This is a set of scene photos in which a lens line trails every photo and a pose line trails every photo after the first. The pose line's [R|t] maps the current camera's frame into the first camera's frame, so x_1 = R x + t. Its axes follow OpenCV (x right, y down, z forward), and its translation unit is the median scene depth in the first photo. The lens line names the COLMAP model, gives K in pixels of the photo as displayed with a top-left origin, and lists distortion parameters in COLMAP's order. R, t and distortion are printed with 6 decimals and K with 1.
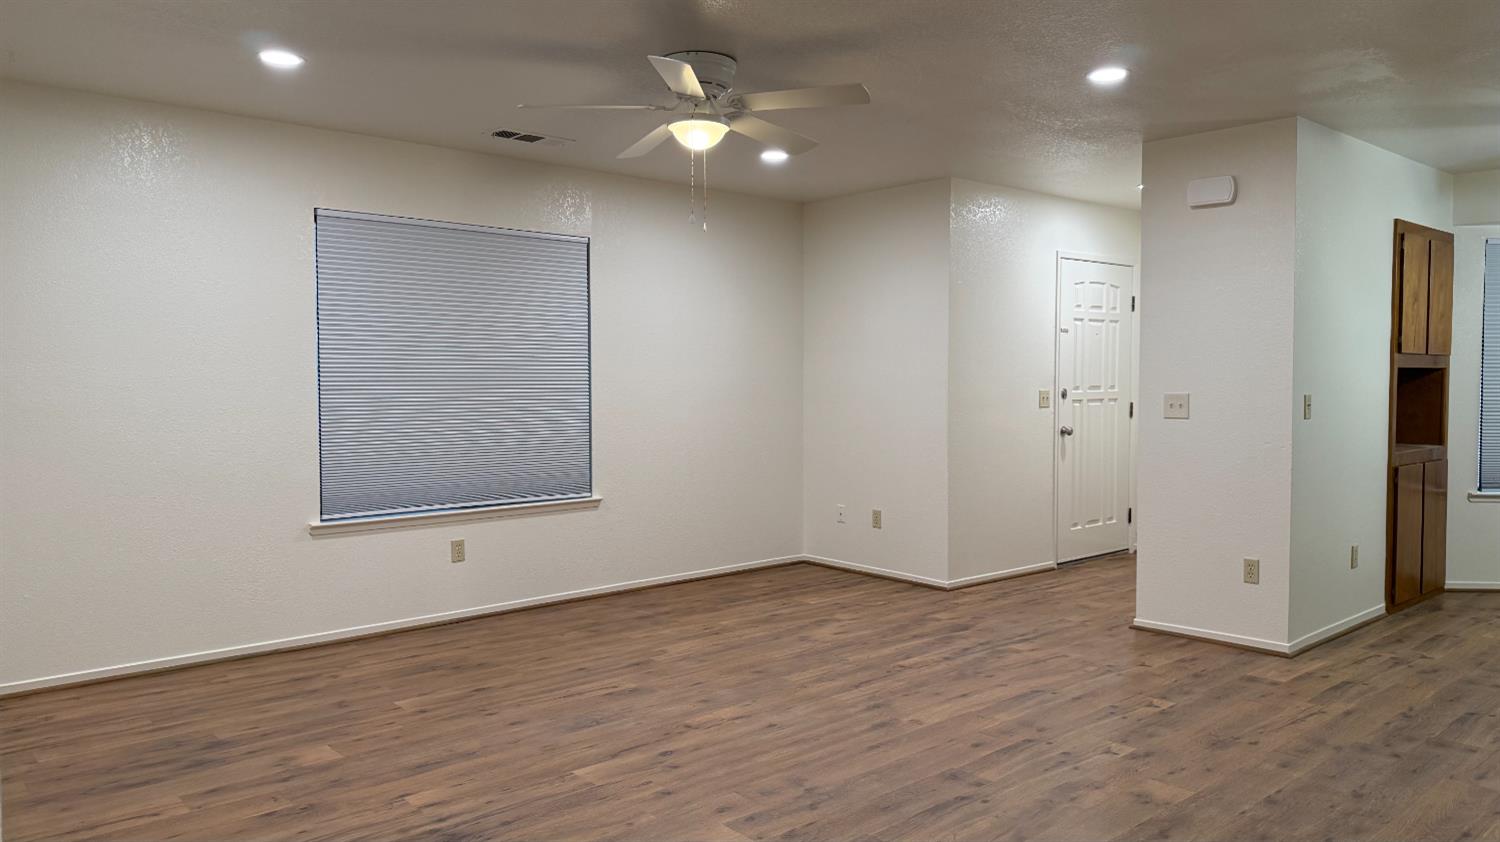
lens RADIAL K [[1043.7, 0, 757.7], [0, 1043.7, 422.1], [0, 0, 1]] dist [0.133180, -0.243912]
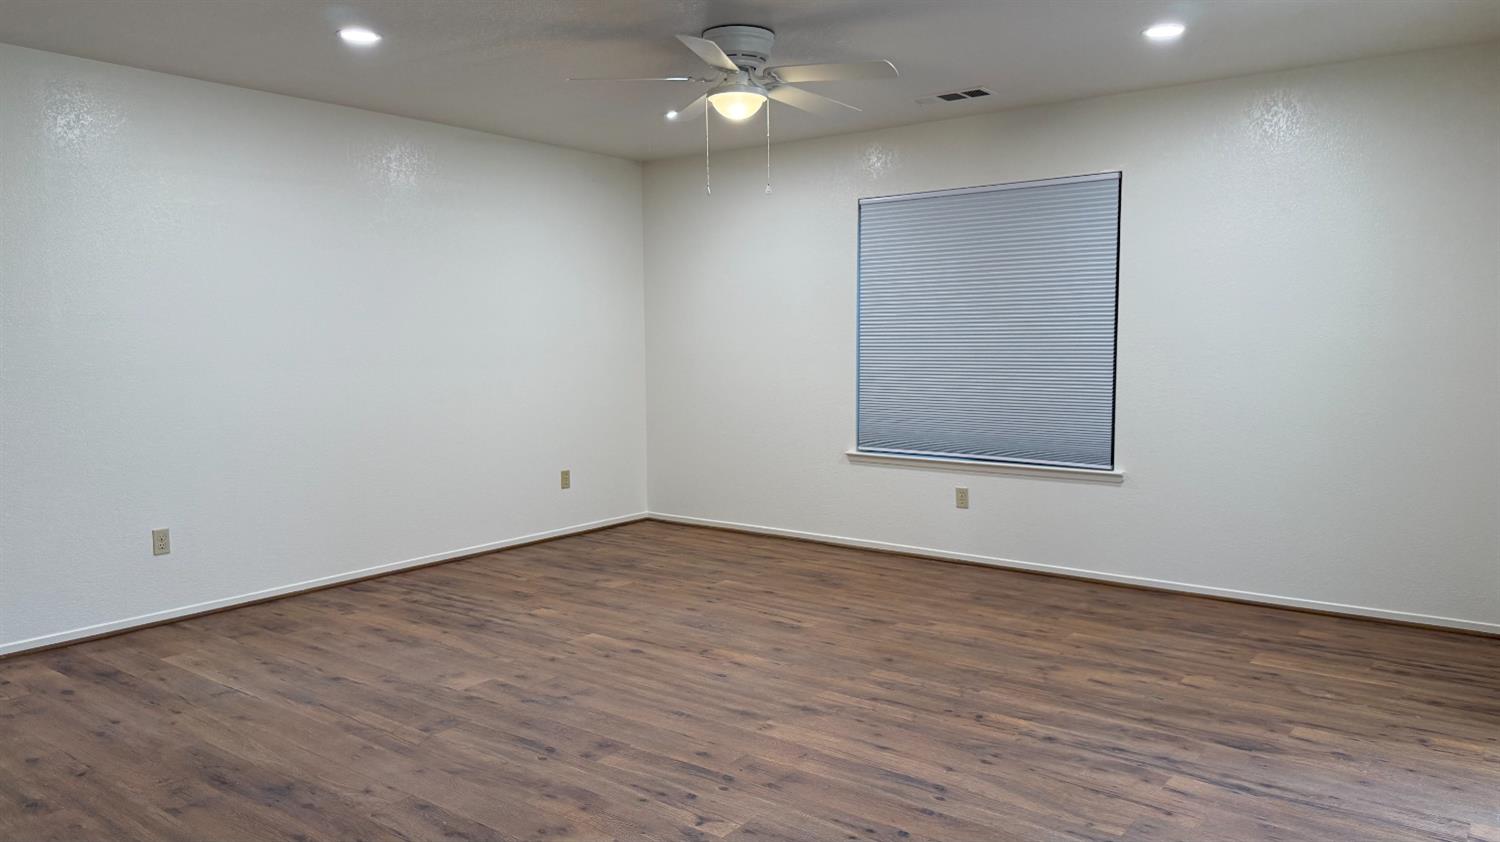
lens RADIAL K [[1043.7, 0, 757.7], [0, 1043.7, 422.1], [0, 0, 1]] dist [0.133180, -0.243912]
pose [[0.210621, 0.089300, -0.973481, 0.964558], [-0.038126, 0.995812, 0.083099, -0.050041], [0.976824, 0.019612, 0.213143, 0.761630]]
